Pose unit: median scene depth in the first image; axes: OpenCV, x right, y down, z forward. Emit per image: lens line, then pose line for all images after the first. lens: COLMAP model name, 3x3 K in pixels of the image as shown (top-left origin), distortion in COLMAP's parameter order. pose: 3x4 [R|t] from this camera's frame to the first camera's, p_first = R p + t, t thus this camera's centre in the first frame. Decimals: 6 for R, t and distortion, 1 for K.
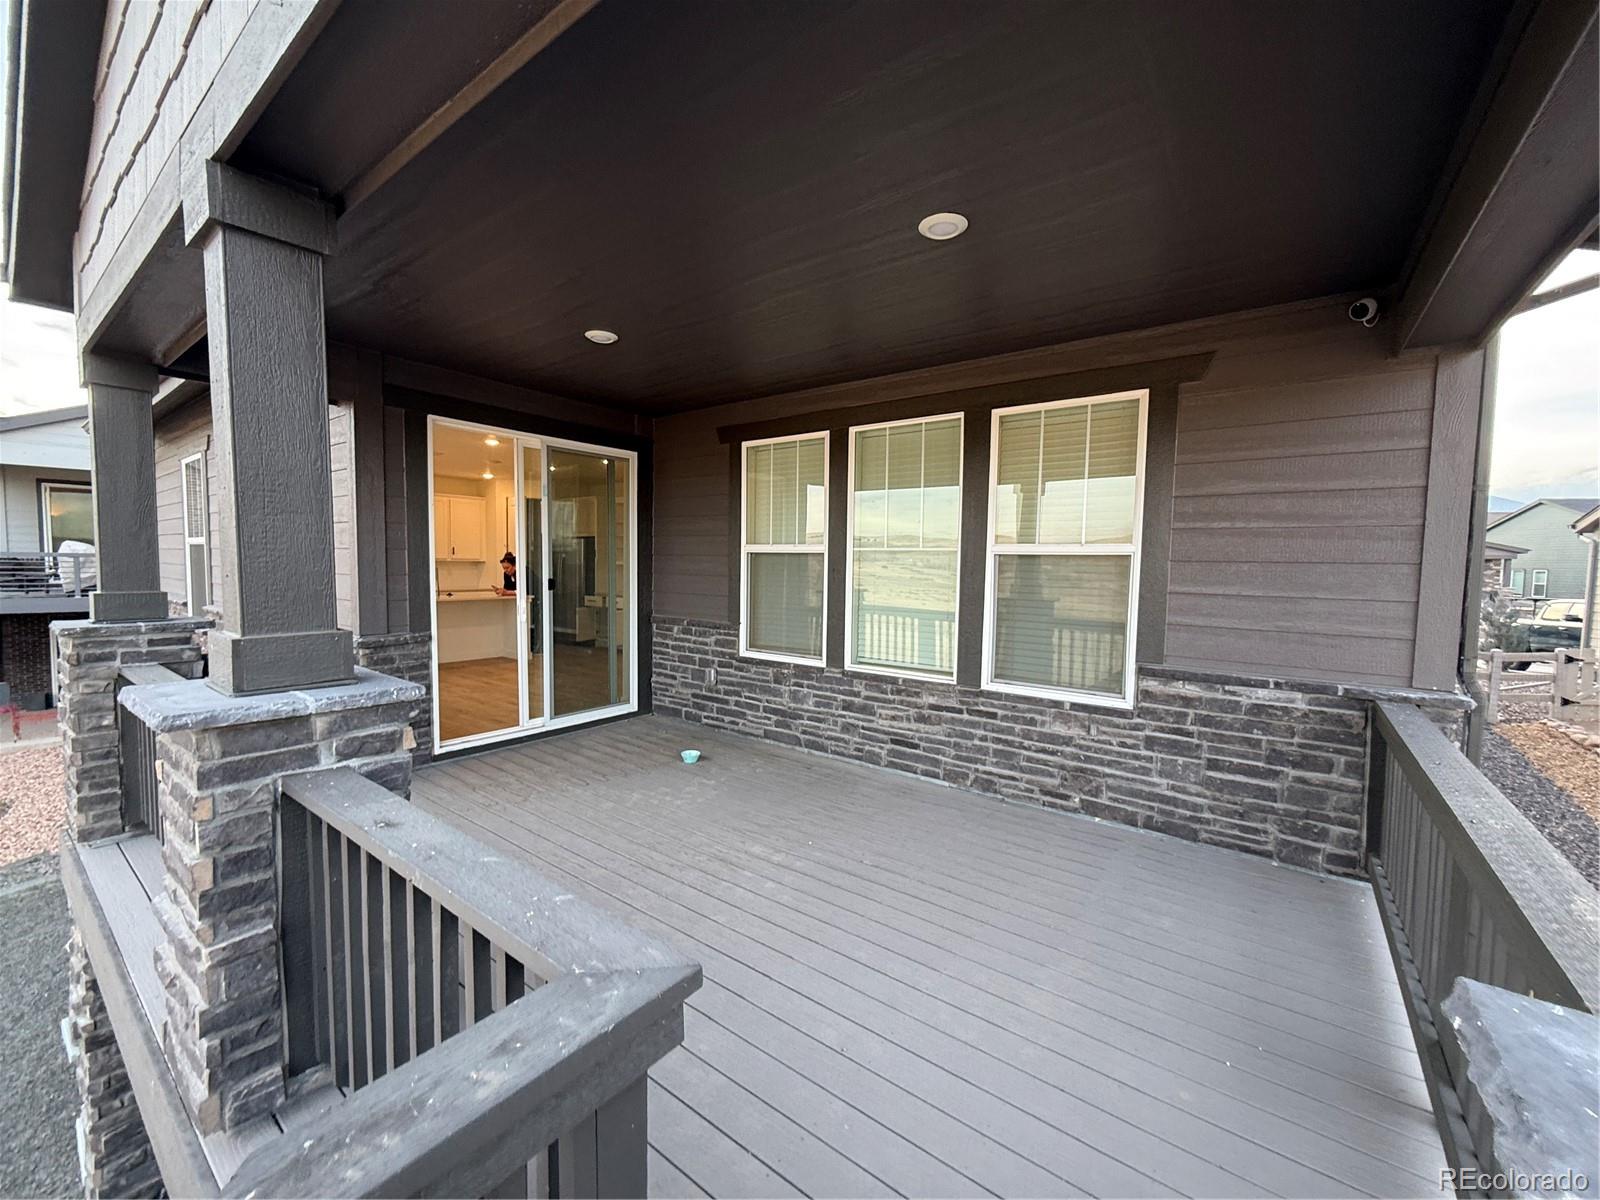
lens RADIAL K [[638.2, 0, 809.8], [0, 638.2, 592.8], [0, 0, 1]] dist [0.000726, -0.000647]
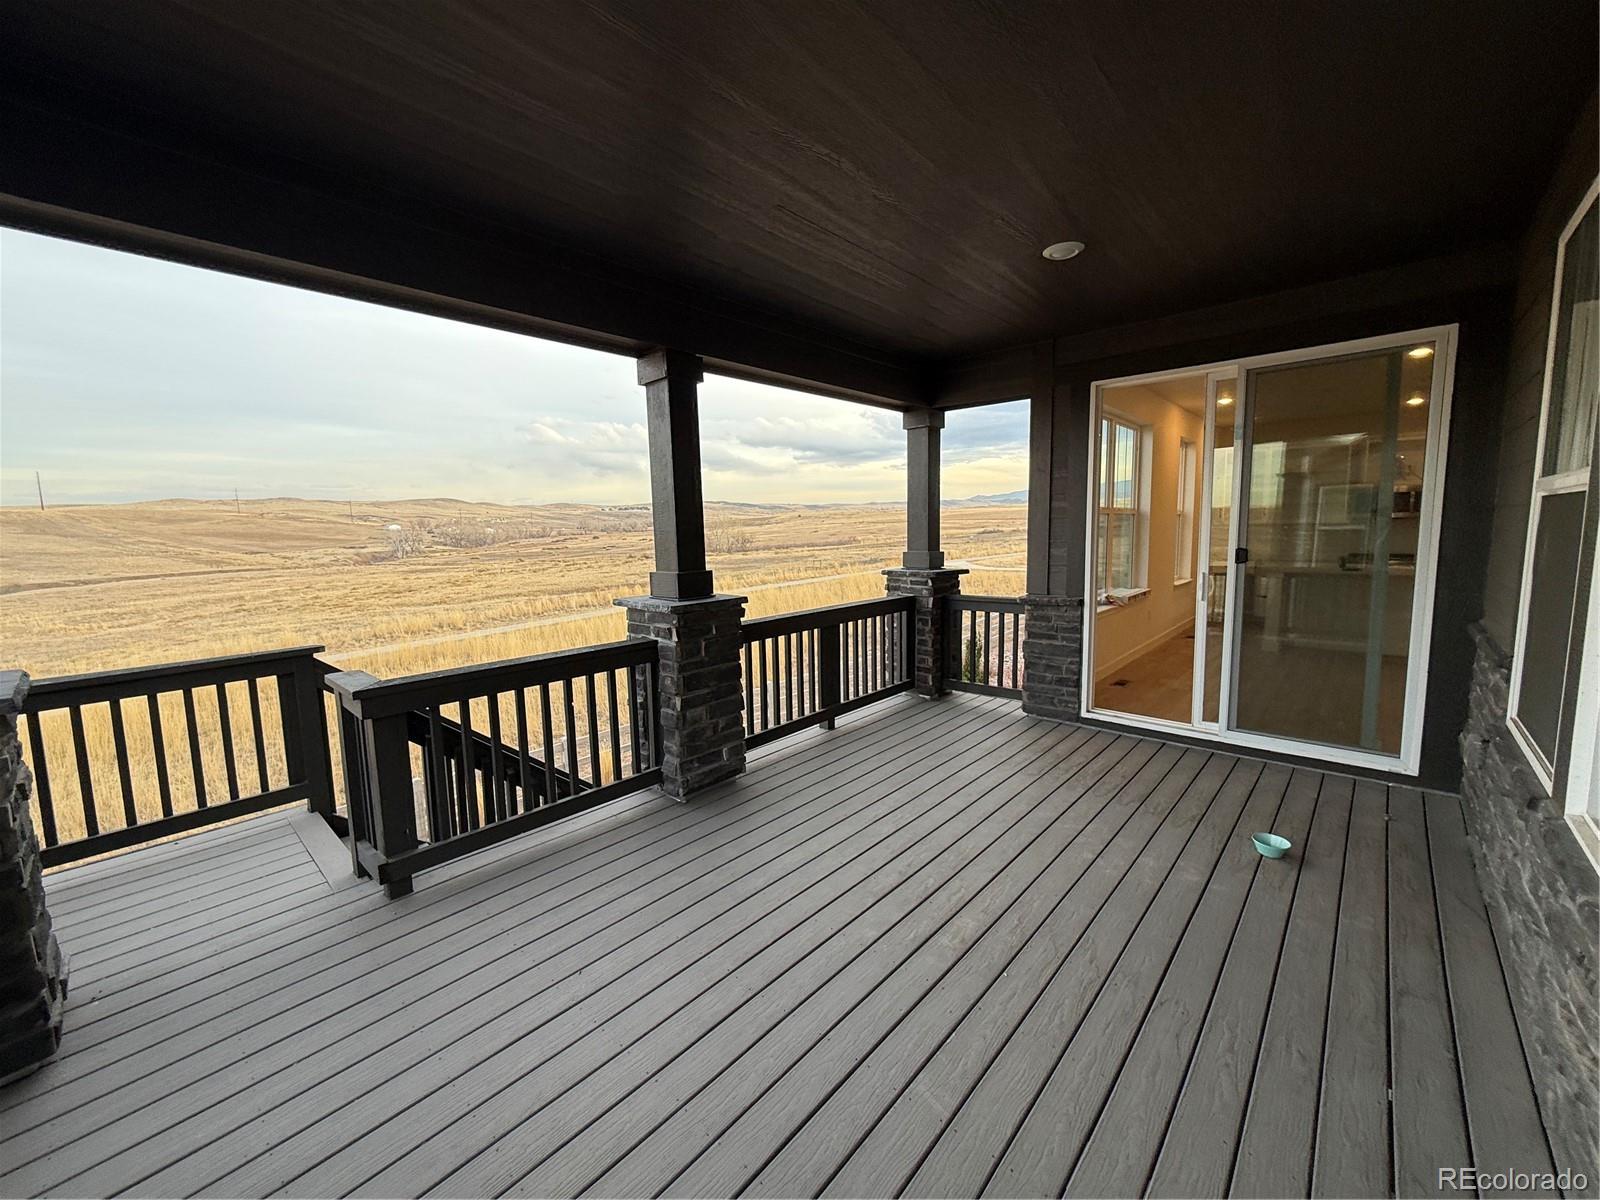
lens RADIAL K [[638.2, 0, 809.1], [0, 638.2, 600.5], [0, 0, 1]] dist [0.000726, -0.000647]
pose [[-0.080700, 0.095005, -0.992200, 0.395428], [-0.036105, 0.994515, 0.098163, -0.016459], [0.996084, 0.043745, -0.076827, 0.551426]]
